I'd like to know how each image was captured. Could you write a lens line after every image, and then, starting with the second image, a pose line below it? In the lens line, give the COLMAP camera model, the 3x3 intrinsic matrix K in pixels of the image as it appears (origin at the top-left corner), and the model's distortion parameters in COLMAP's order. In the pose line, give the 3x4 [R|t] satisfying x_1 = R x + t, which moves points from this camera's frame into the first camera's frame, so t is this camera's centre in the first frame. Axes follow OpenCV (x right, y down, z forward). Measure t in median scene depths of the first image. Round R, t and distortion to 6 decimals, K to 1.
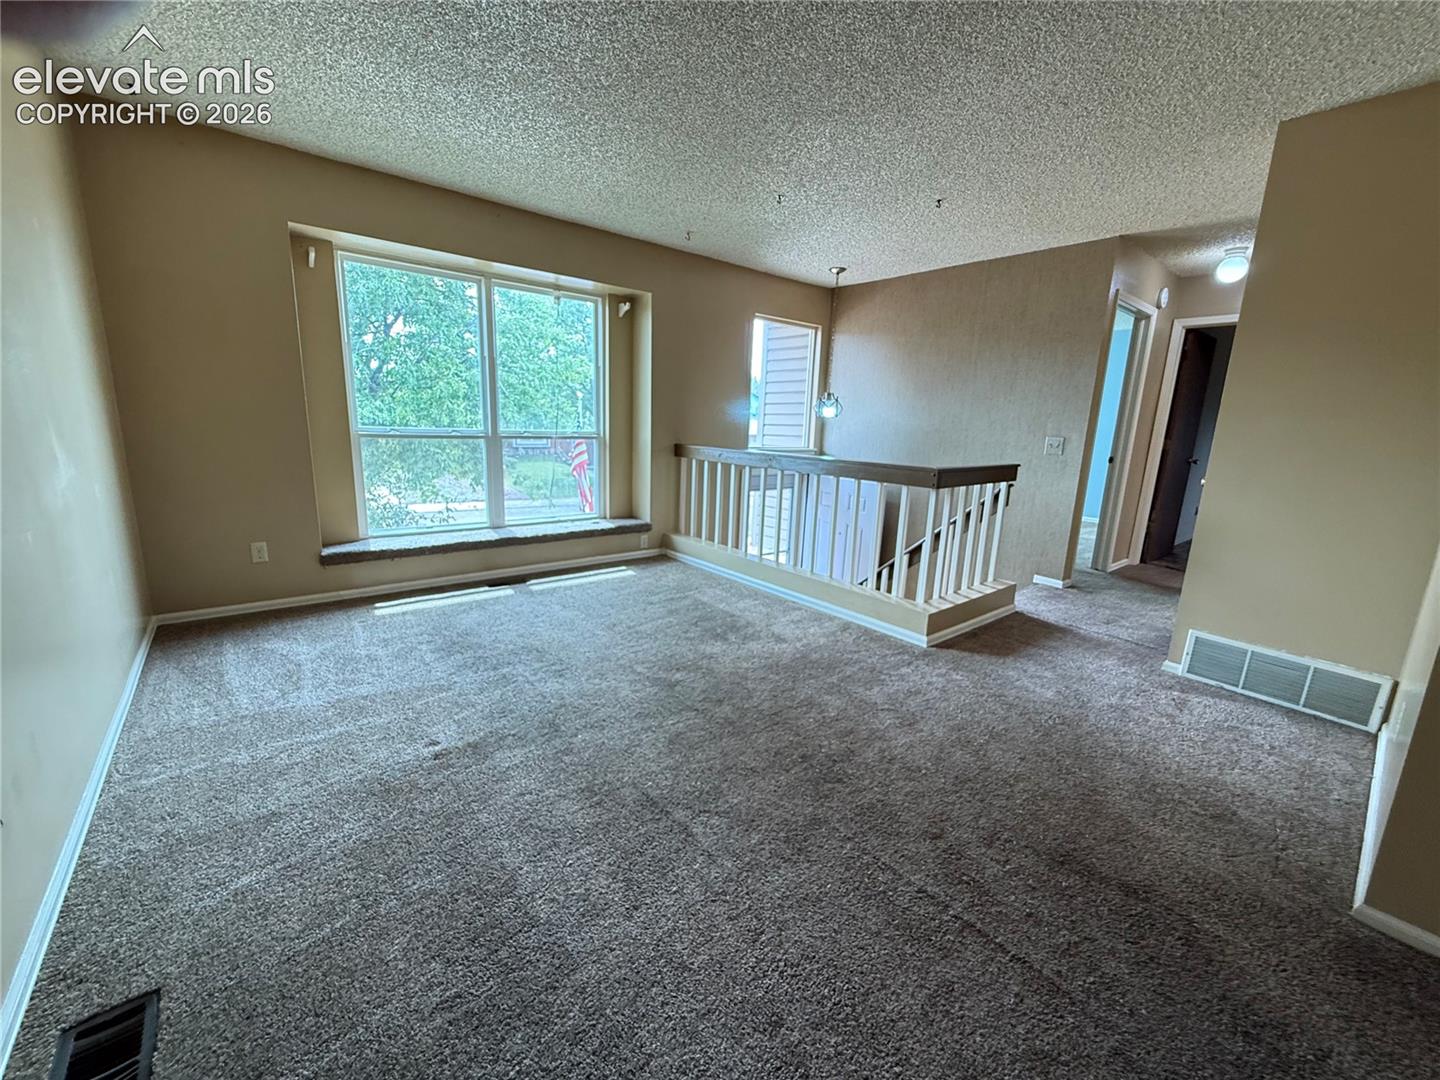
lens RADIAL K [[572.9, 0, 716.0], [0, 572.9, 536.4], [0, 0, 1]] dist [0.001634, 0.000162]
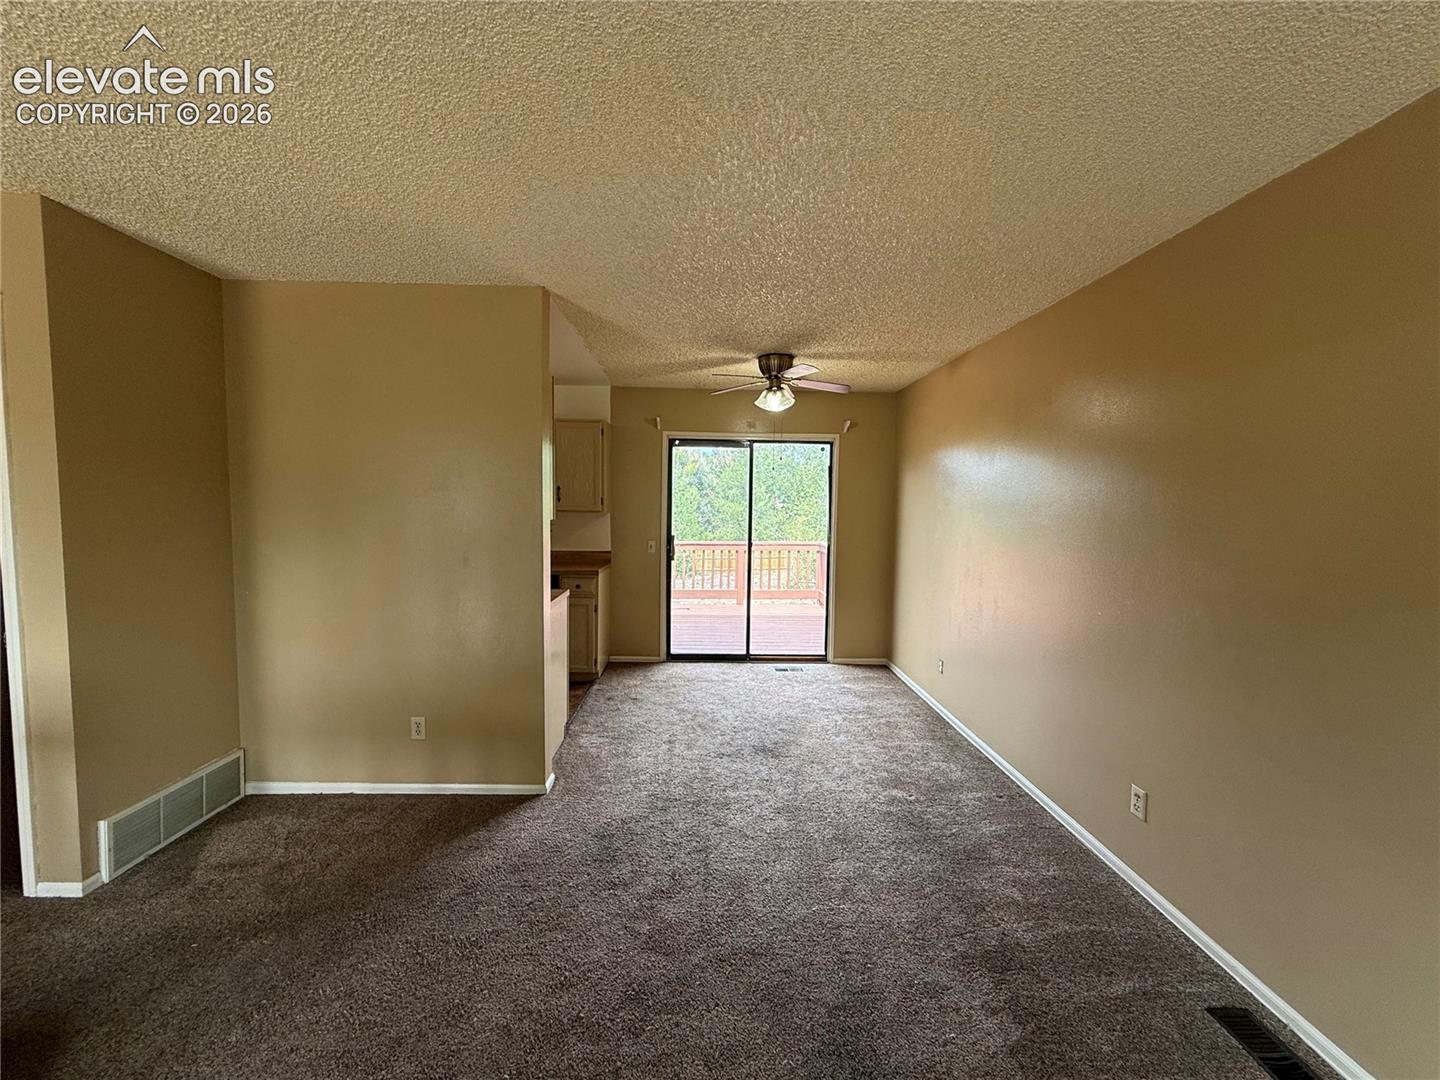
lens RADIAL K [[572.1, 0, 717.1], [0, 572.1, 540.4], [0, 0, 1]] dist [0.000830, -0.000010]
pose [[-0.786645, -0.091088, 0.610649, -0.220075], [0.077439, 0.966689, 0.243956, -0.280006], [-0.612529, 0.239195, -0.753388, 0.850430]]
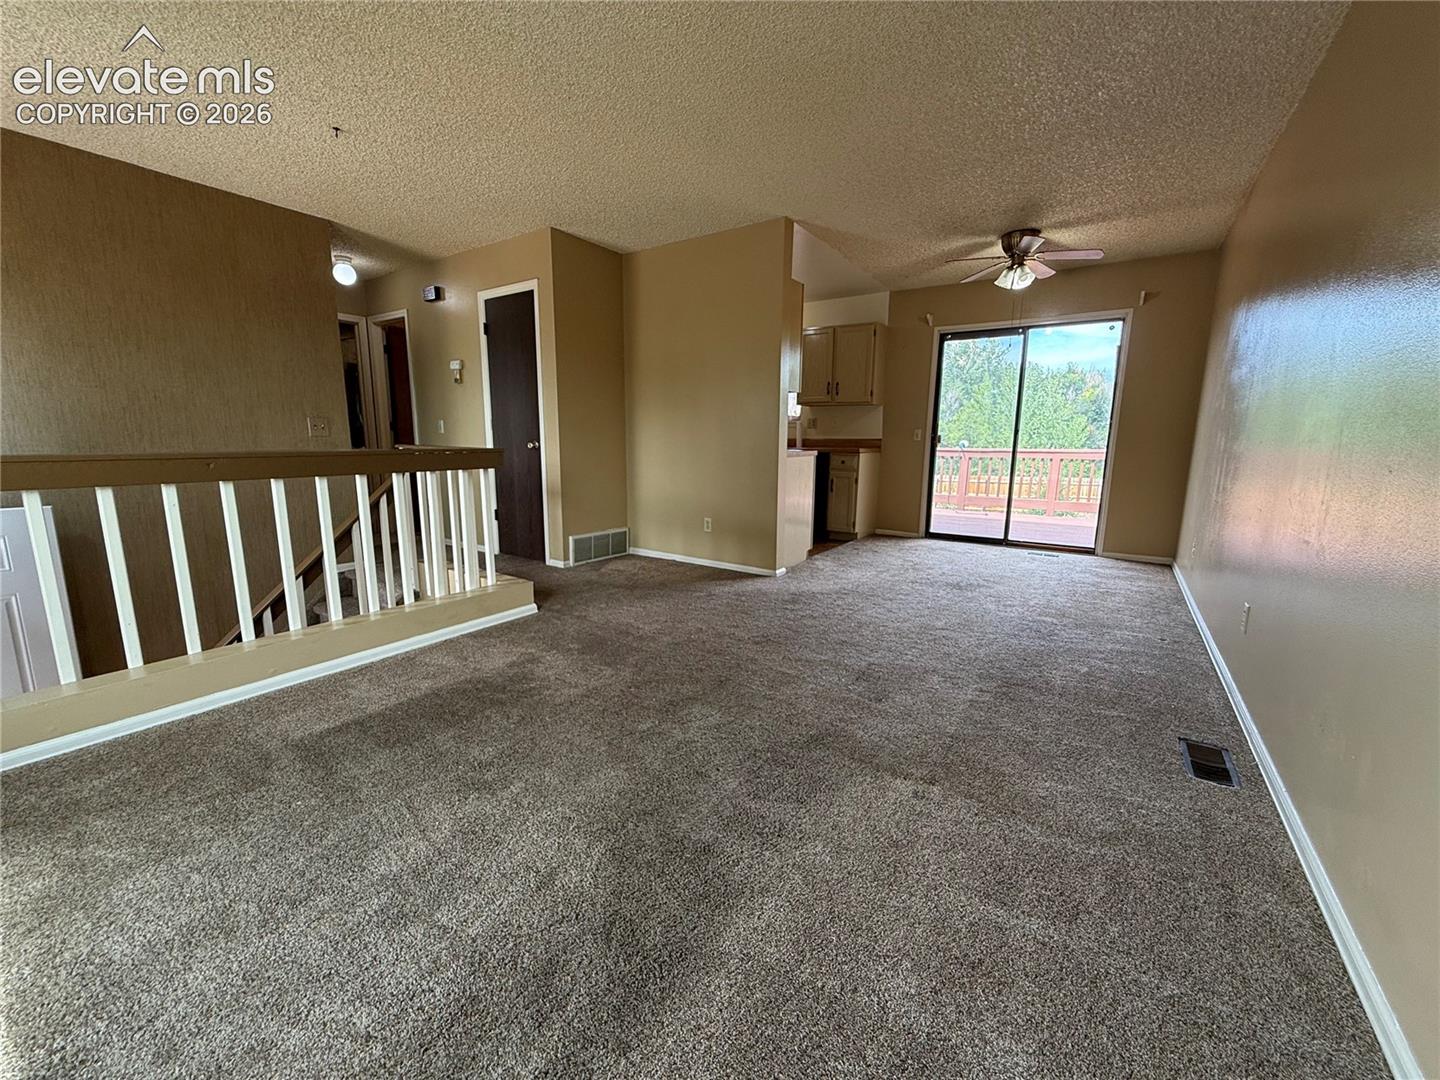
lens RADIAL K [[572.9, 0, 716.0], [0, 572.9, 536.4], [0, 0, 1]] dist [0.001634, 0.000162]
pose [[-0.279045, -0.205841, 0.937957, -0.682741], [0.170362, 0.950650, 0.259310, -0.158708], [-0.945045, 0.232152, -0.230206, 0.851255]]
